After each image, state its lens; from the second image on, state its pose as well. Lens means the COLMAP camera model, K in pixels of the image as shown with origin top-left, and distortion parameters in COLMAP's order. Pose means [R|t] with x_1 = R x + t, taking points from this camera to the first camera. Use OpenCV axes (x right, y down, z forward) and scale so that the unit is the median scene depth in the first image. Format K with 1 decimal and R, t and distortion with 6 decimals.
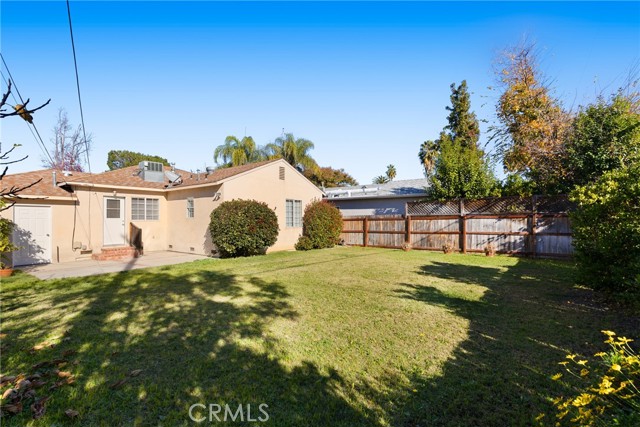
lens RADIAL K [[288.1, 0, 318.3], [0, 288.1, 217.1], [0, 0, 1]] dist [0.009132, -0.000110]
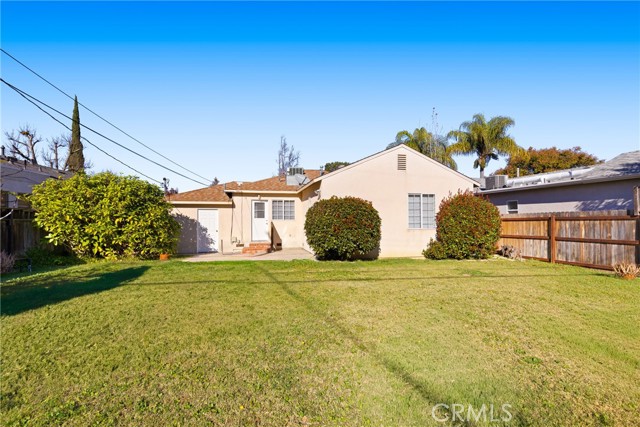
lens RADIAL K [[288.1, 0, 316.2], [0, 288.1, 217.7], [0, 0, 1]] dist [0.009132, -0.000110]
pose [[0.762792, -0.004683, -0.646626, 0.216027], [0.005446, 0.999985, -0.000818, 0.004002], [0.646620, -0.002898, 0.762806, 0.223550]]
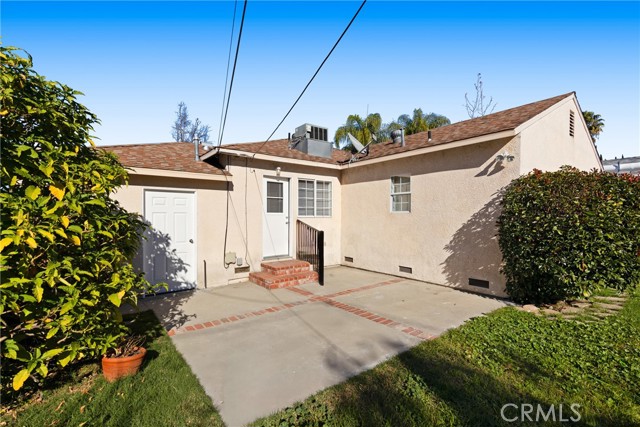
lens RADIAL K [[288.1, 0, 317.2], [0, 288.1, 224.0], [0, 0, 1]] dist [0.009132, -0.000110]
pose [[0.963473, 0.009908, -0.267622, -0.418178], [-0.001078, 0.999451, 0.033120, 0.006350], [0.267803, -0.031621, 0.962955, 0.398971]]
